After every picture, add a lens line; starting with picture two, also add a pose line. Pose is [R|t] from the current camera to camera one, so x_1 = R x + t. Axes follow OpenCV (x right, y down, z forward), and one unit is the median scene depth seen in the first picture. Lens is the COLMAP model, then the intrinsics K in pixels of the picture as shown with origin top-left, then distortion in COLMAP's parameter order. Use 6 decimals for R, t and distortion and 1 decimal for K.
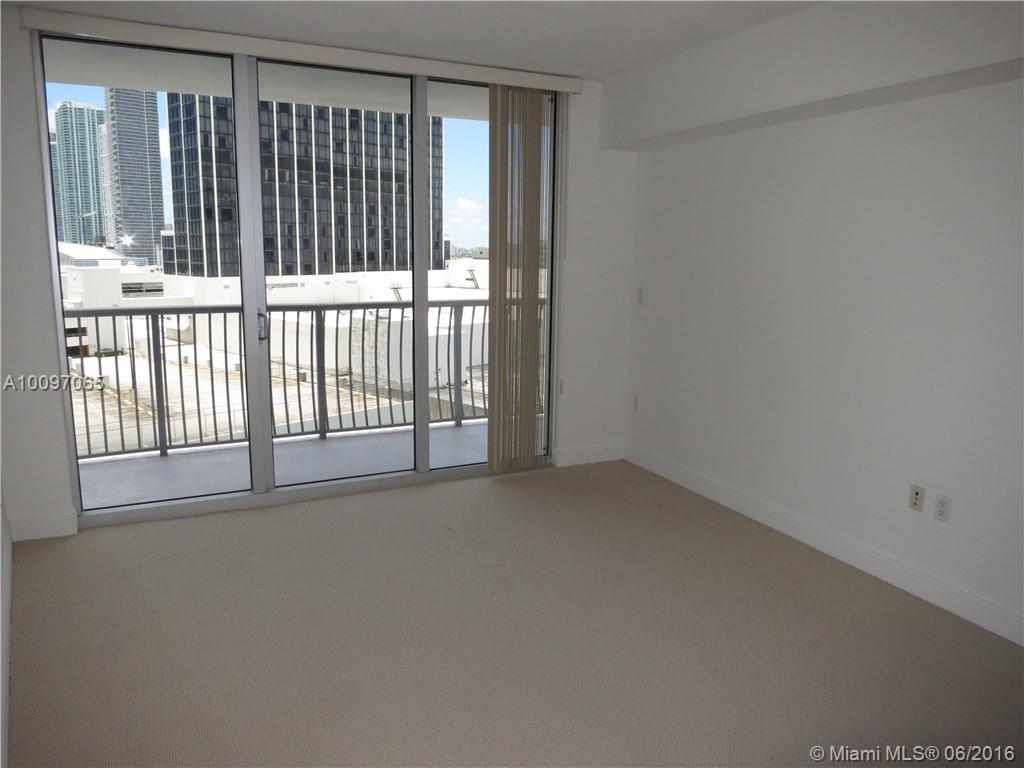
lens RADIAL K [[746.7, 0, 511.2], [0, 746.7, 379.1], [0, 0, 1]] dist [-0.035441, 0.000967]
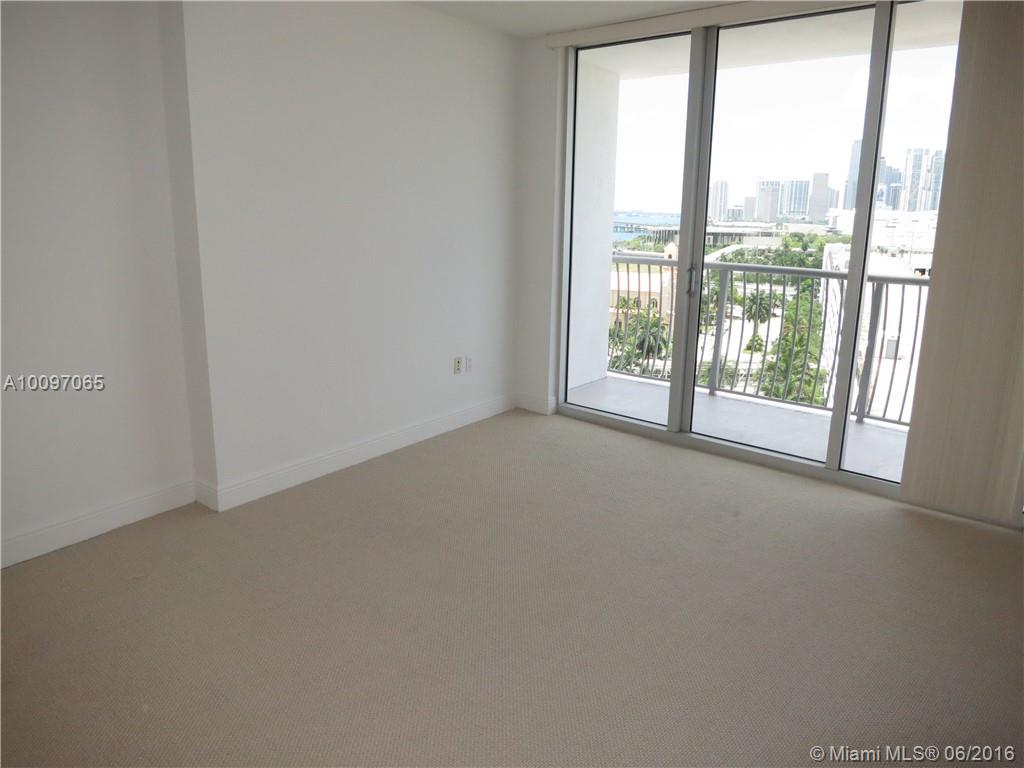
lens RADIAL K [[748.3, 0, 507.6], [0, 748.3, 388.8], [0, 0, 1]] dist [-0.038821, -0.002929]
pose [[0.361705, 0.213924, -0.907417, 0.512170], [-0.172069, 0.971915, 0.160541, -0.040386], [0.916276, 0.098070, 0.388356, 0.297136]]
